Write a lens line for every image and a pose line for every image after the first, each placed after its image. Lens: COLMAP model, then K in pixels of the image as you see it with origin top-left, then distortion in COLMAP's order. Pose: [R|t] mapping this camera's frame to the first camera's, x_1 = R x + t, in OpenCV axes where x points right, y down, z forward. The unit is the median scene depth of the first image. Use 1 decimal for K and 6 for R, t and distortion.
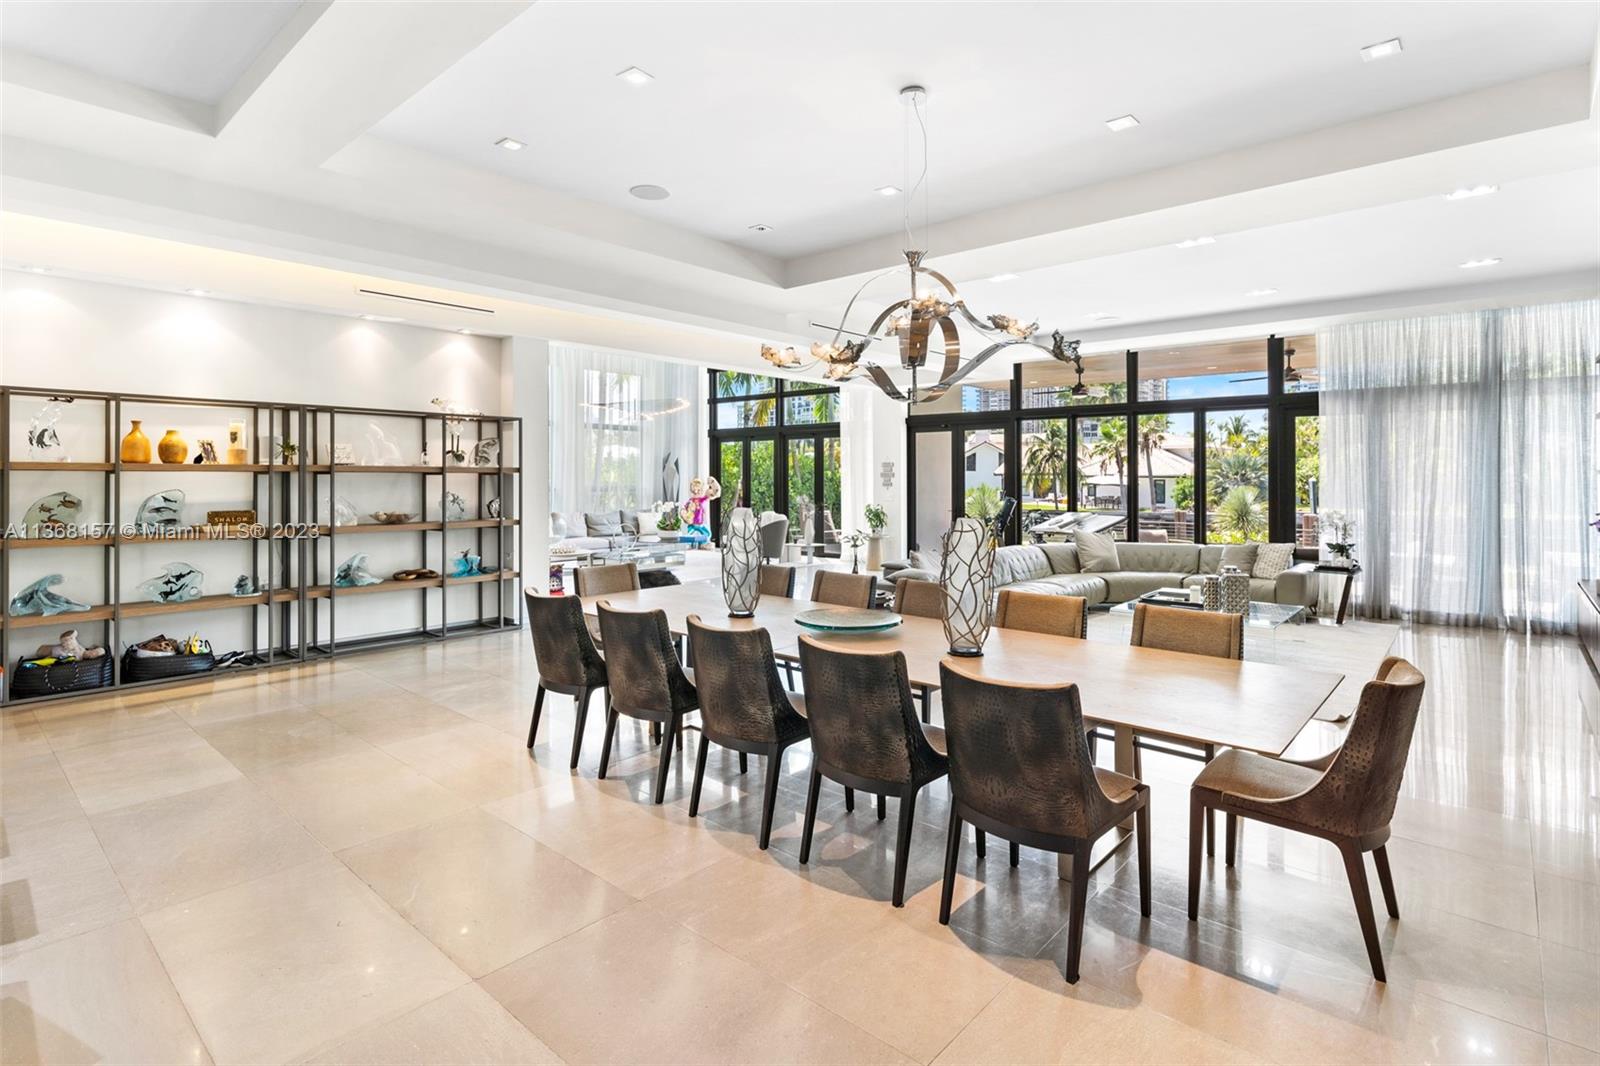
lens RADIAL K [[794.6, 0, 813.7], [0, 794.6, 476.0], [0, 0, 1]] dist [-0.001197, -0.000380]
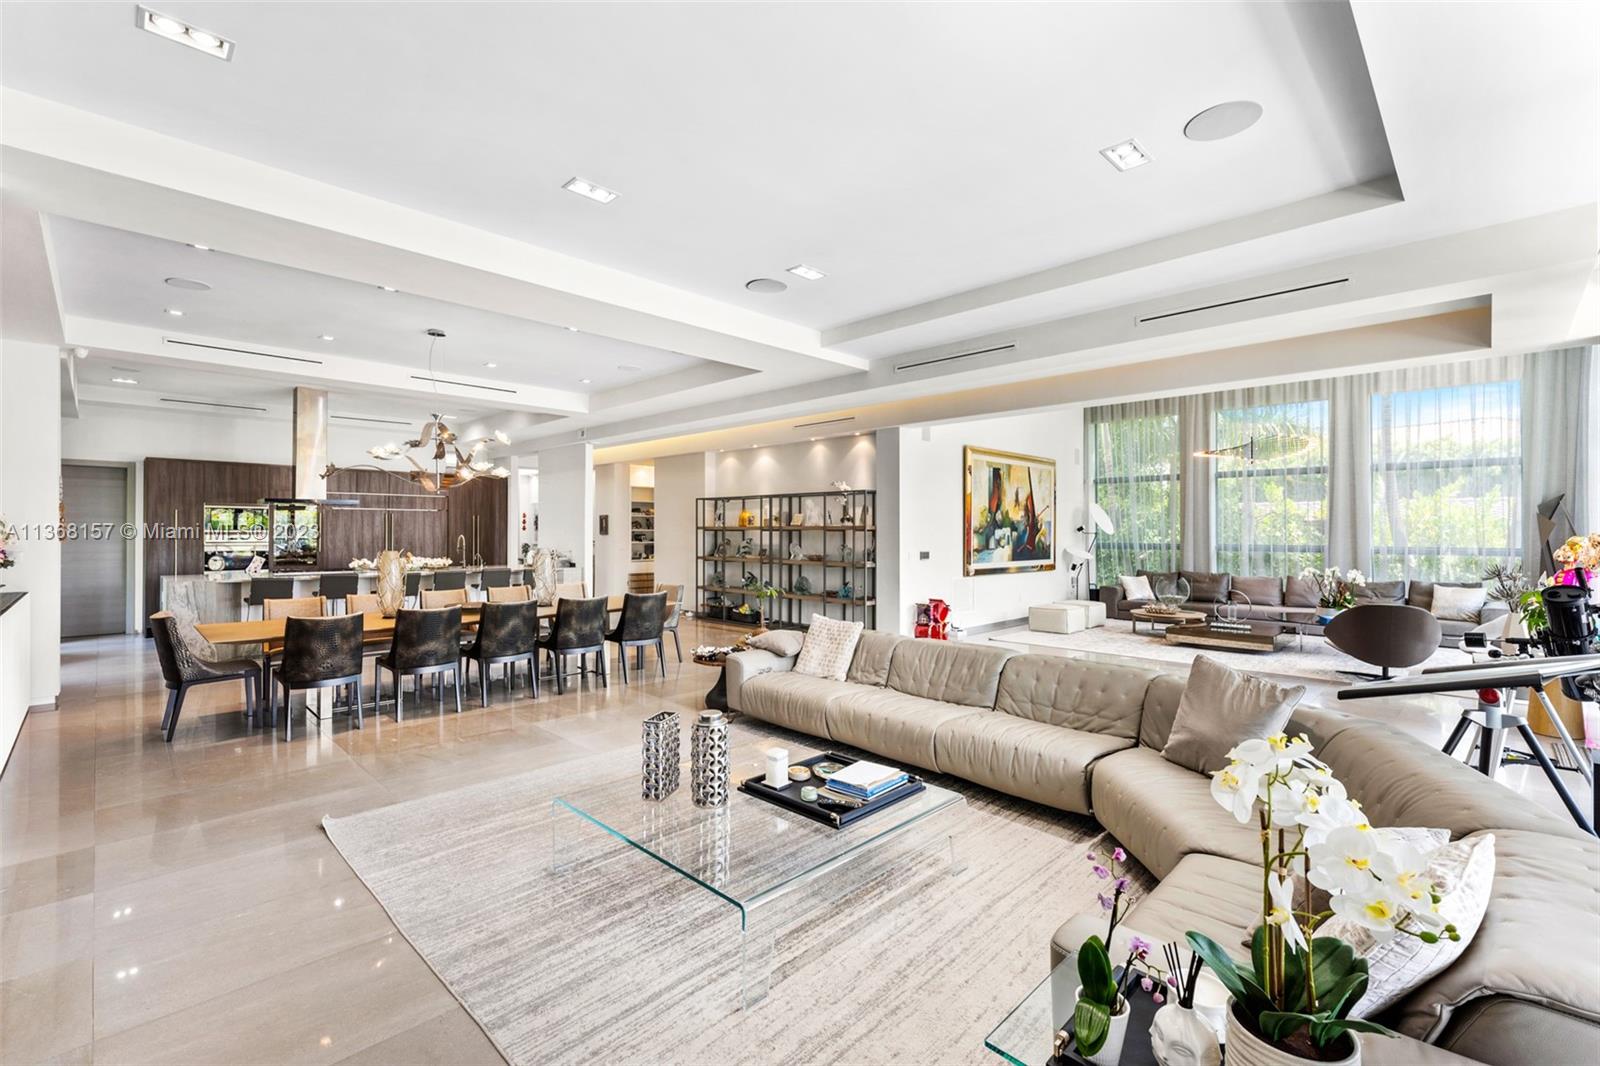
lens RADIAL K [[690.1, 0, 800.0], [0, 690.1, 533.0], [0, 0, 1]] dist [-0.002410, -0.000232]
pose [[-0.059838, 0.001197, -0.998207, 0.733735], [-0.001968, 0.999997, 0.001317, 0.000162], [0.998206, 0.002044, -0.059835, 0.835523]]
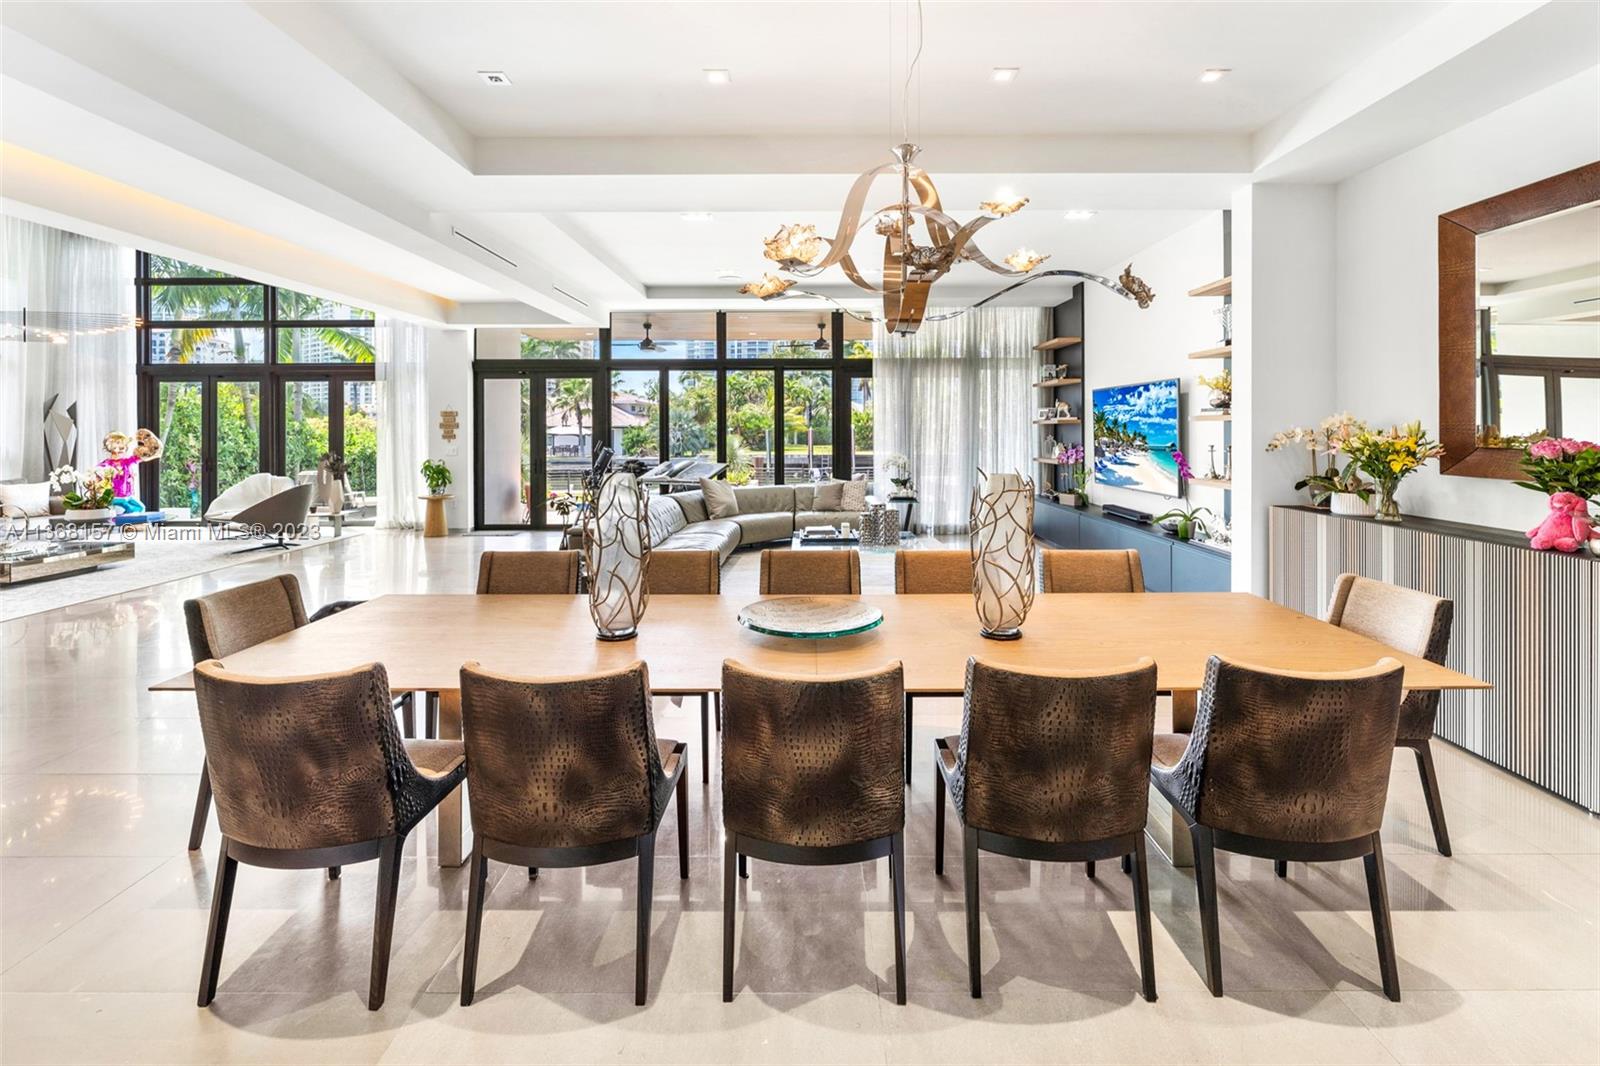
lens RADIAL K [[713.4, 0, 805.6], [0, 713.4, 426.9], [0, 0, 1]] dist [-0.000669, 0.000166]
pose [[0.754822, -0.003060, 0.655923, -0.183368], [0.003114, 0.999995, 0.001081, 0.000166], [-0.655923, 0.001227, 0.754827, 0.223799]]
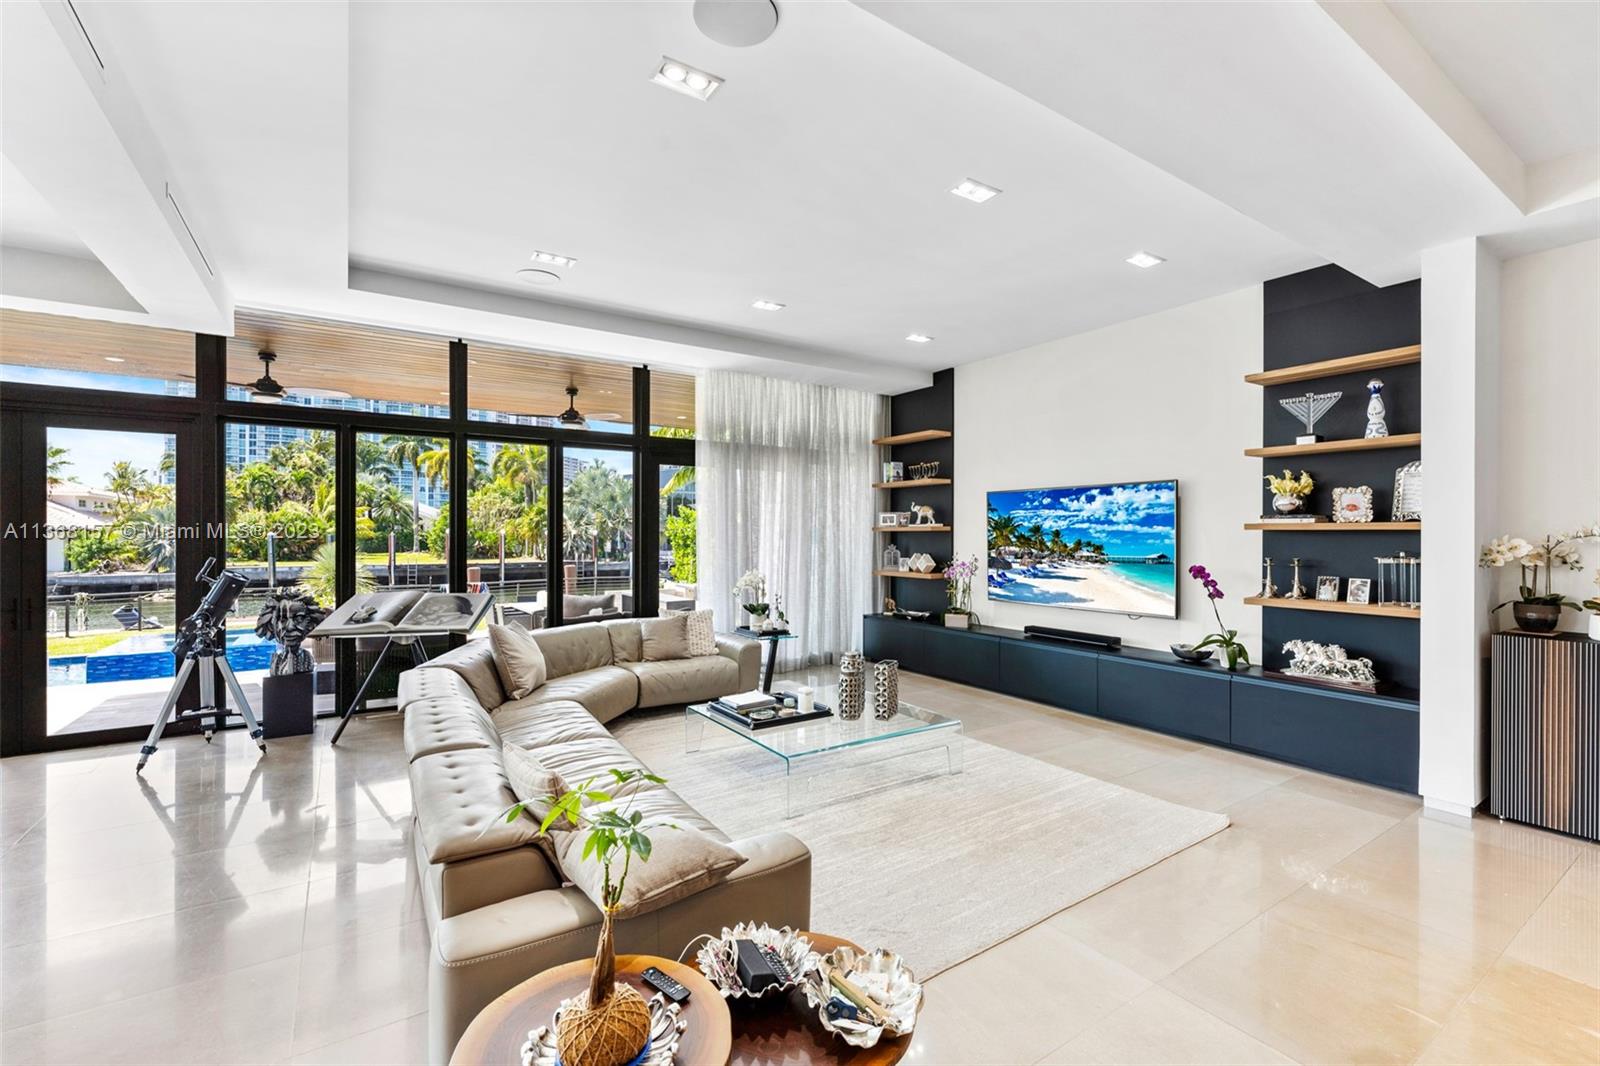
lens RADIAL K [[690.1, 0, 800.0], [0, 690.1, 533.0], [0, 0, 1]] dist [-0.002410, -0.000232]
pose [[0.267381, -0.000381, 0.963591, -0.093249], [-0.003786, 0.999992, 0.001446, -0.000025], [-0.963584, -0.004035, 0.267377, 0.684178]]
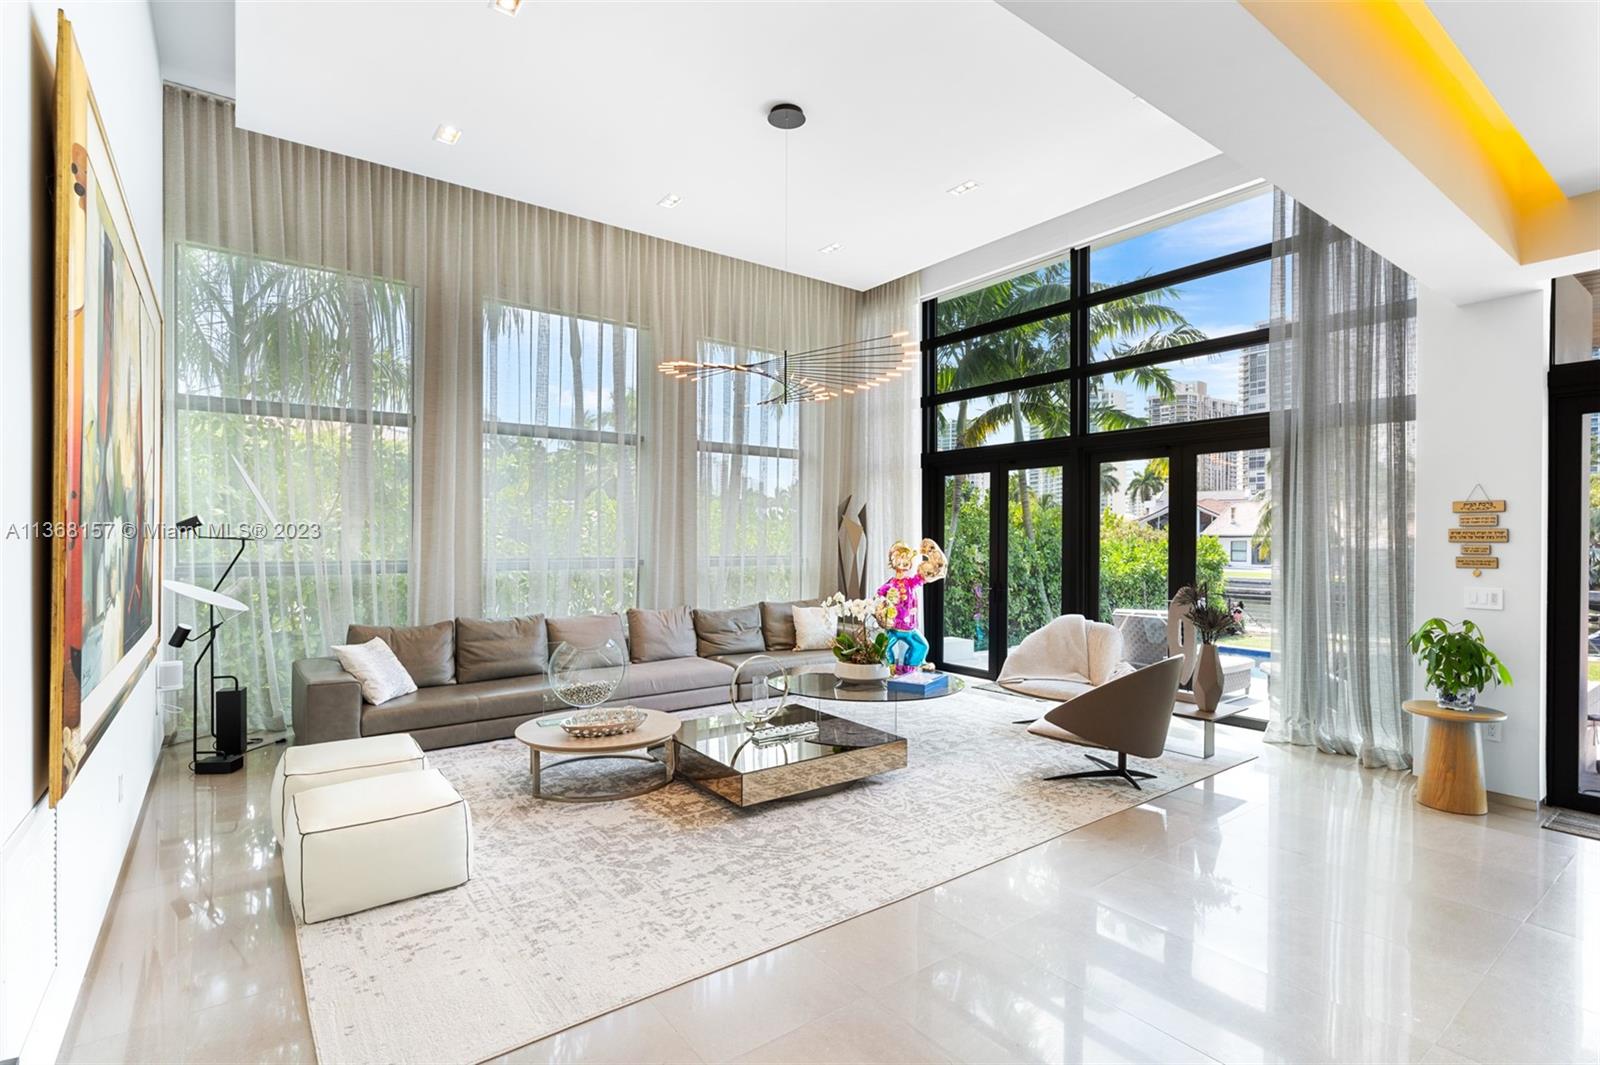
lens RADIAL K [[761.4, 0, 802.5], [0, 761.4, 541.4], [0, 0, 1]] dist [-0.000585, 0.000142]
pose [[0.978175, 0.003099, -0.207759, -0.192832], [-0.002019, 0.999983, 0.005411, -0.000329], [0.207773, -0.004873, 0.978165, 0.886130]]
